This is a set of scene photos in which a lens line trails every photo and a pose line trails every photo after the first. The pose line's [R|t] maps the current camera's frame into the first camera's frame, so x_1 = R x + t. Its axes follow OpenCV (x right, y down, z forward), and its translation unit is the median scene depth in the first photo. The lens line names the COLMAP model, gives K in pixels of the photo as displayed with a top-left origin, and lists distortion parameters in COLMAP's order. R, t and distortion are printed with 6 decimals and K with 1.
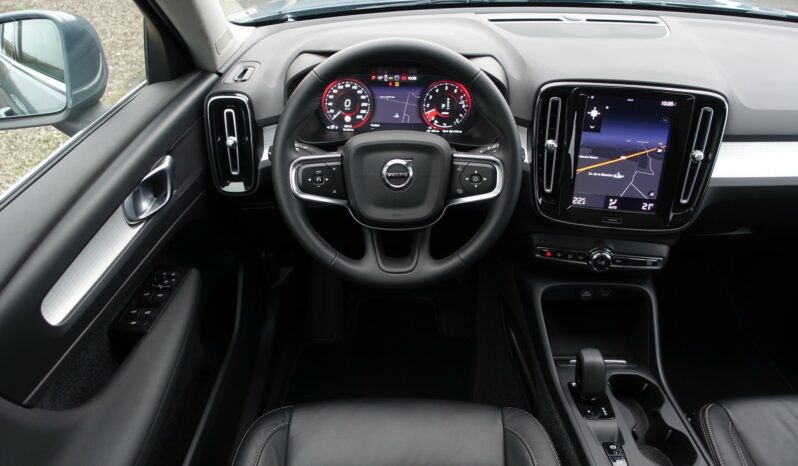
lens RADIAL K [[543.4, 0, 398.8], [0, 543.4, 232.2], [0, 0, 1]] dist [-0.021694, 0.009444]
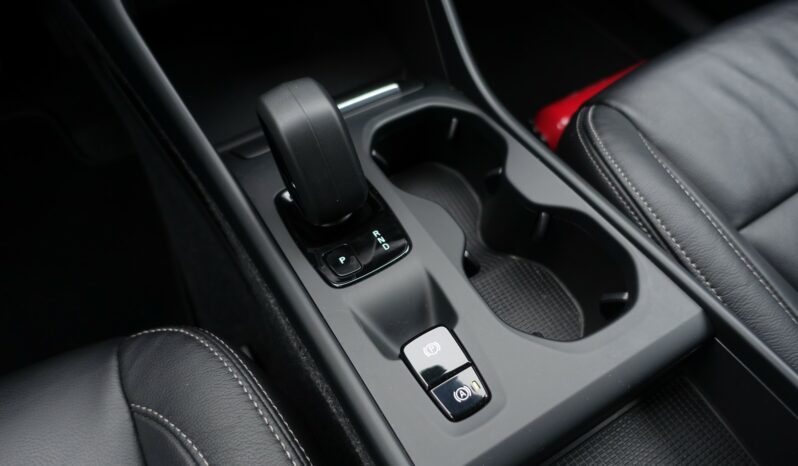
lens RADIAL K [[543.4, 0, 399.6], [0, 543.4, 227.4], [0, 0, 1]] dist [-0.021694, 0.009444]
pose [[0.864656, -0.428651, 0.261969, 0.286858], [0.291913, 0.853110, 0.432423, 0.164676], [-0.408847, -0.297425, 0.862776, 0.655384]]
